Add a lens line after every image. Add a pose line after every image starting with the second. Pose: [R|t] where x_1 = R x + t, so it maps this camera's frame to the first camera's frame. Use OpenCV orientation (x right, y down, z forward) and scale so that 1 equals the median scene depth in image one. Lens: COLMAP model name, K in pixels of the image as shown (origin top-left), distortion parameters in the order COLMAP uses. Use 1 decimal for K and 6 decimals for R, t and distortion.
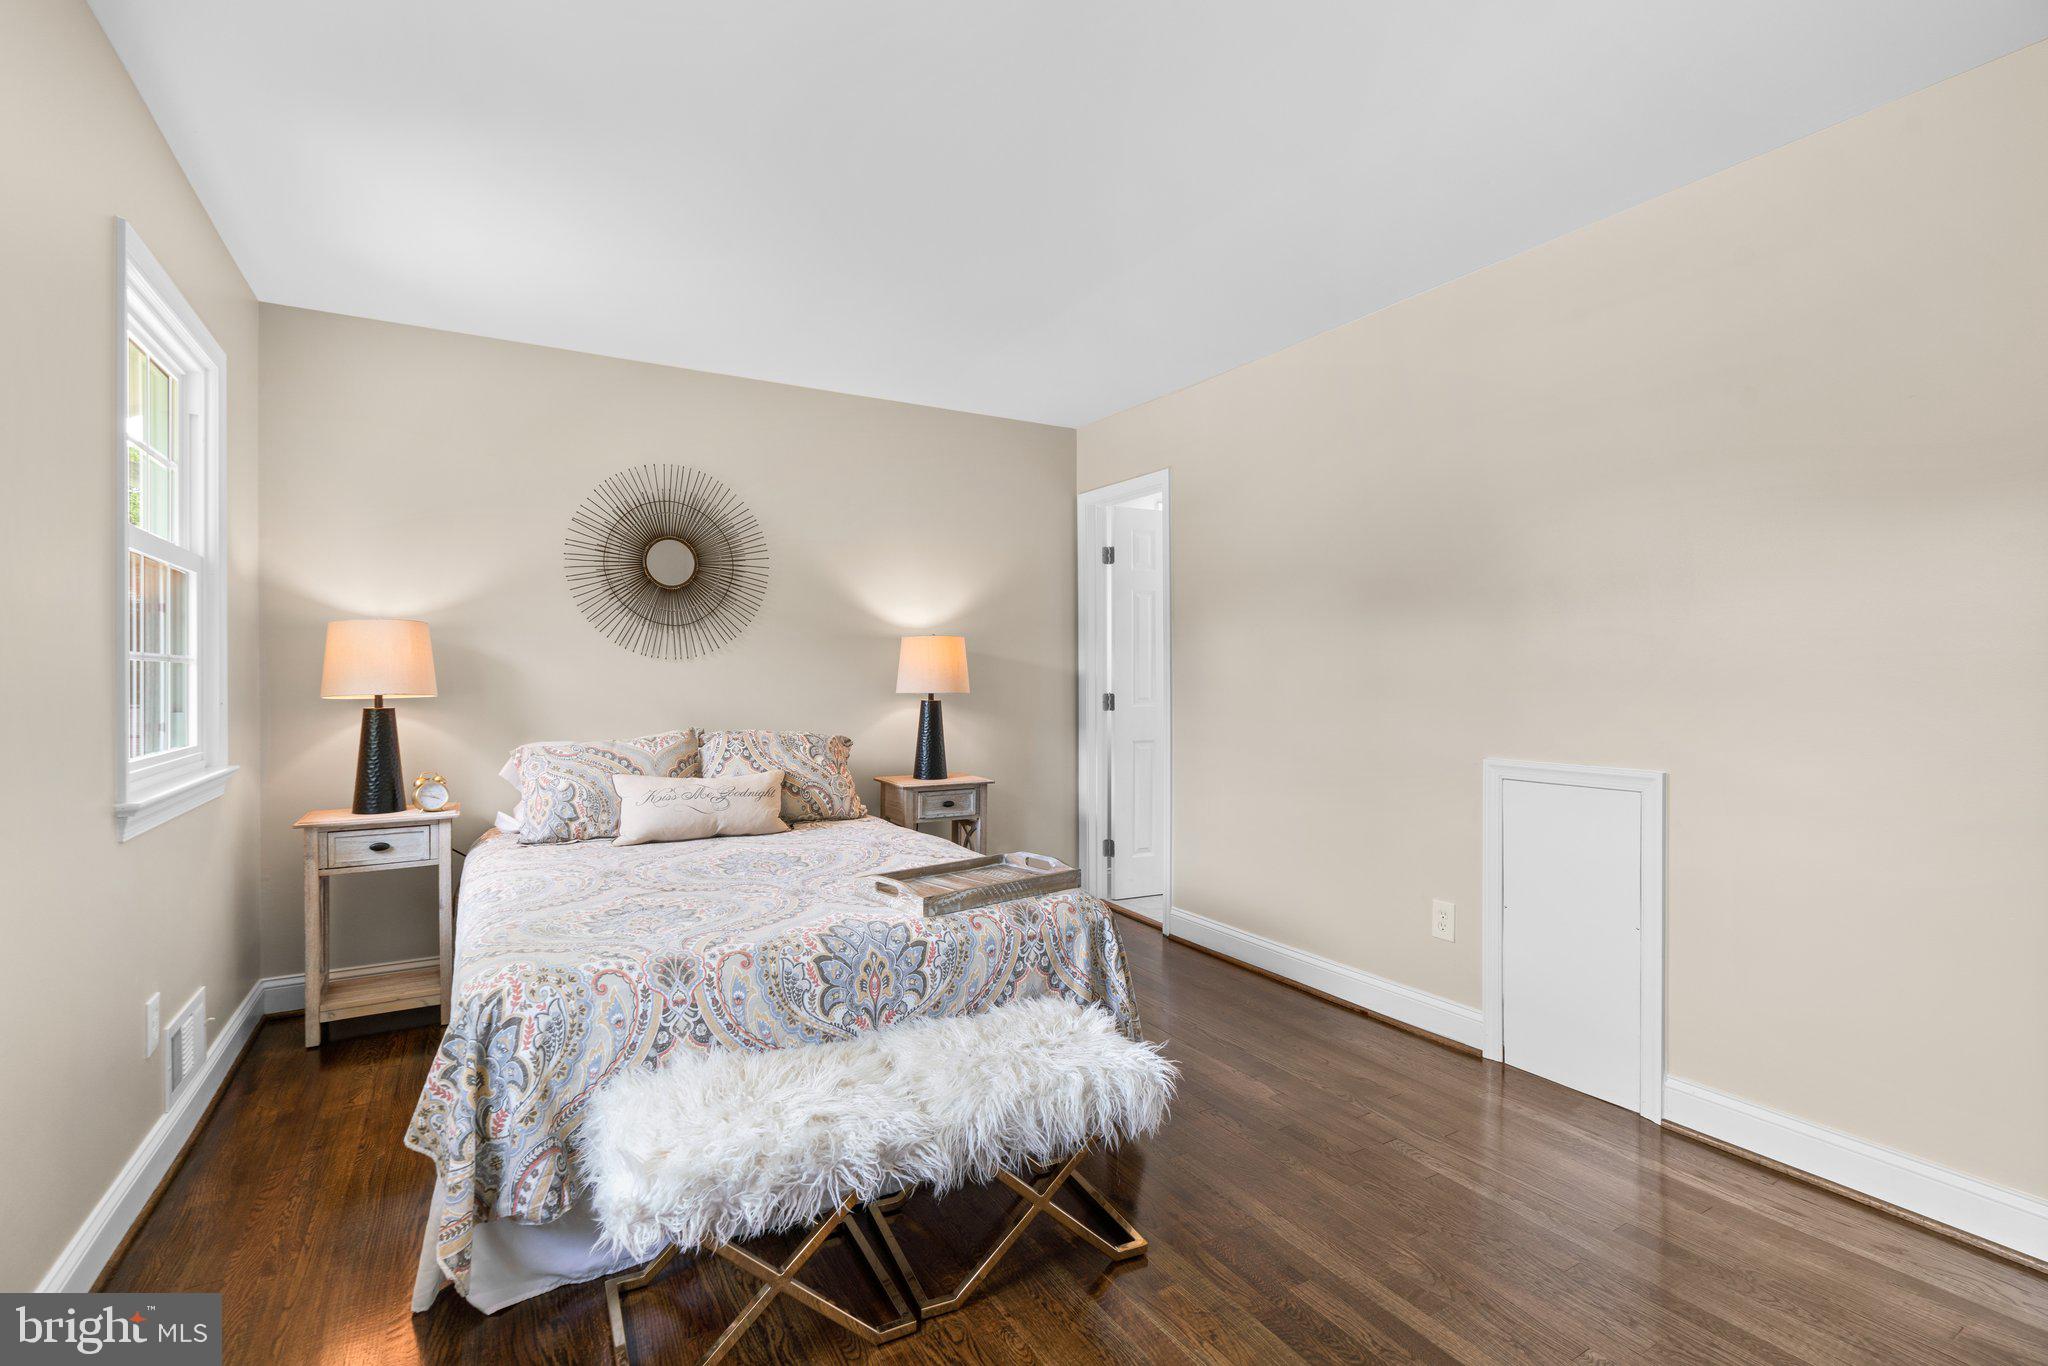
lens RADIAL K [[941.6, 0, 1010.4], [0, 941.6, 677.5], [0, 0, 1]] dist [-0.011876, 0.000661]
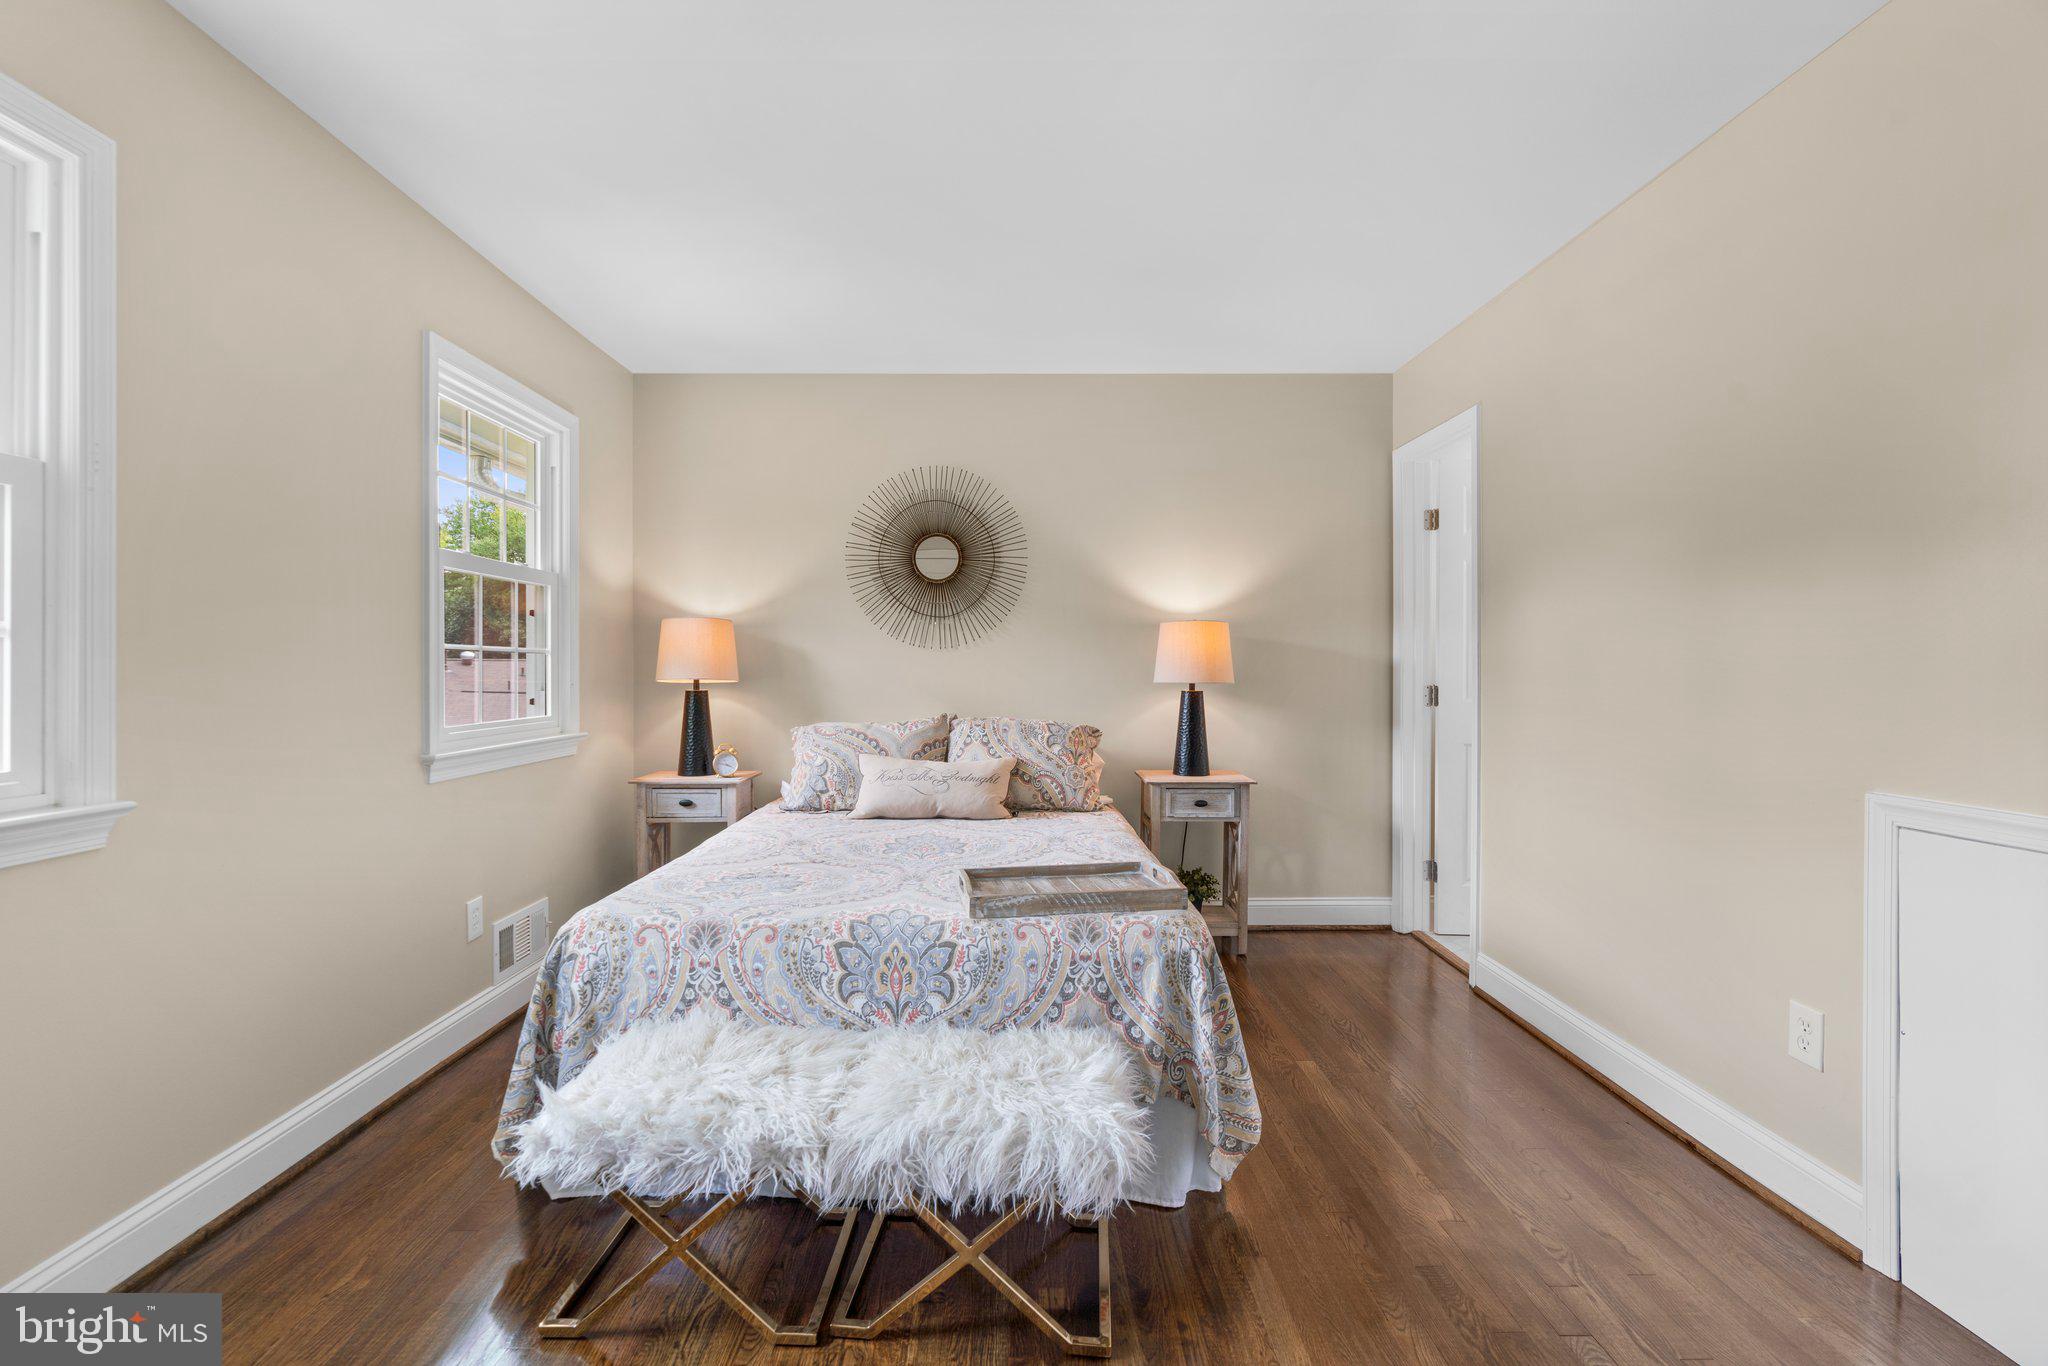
lens RADIAL K [[932.5, 0, 1013.7], [0, 932.5, 676.7], [0, 0, 1]] dist [-0.015947, 0.010247]
pose [[0.863627, 0.005984, -0.504096, 0.382576], [-0.001755, 0.999959, 0.008864, 0.004075], [0.504129, -0.006770, 0.863602, 0.200384]]
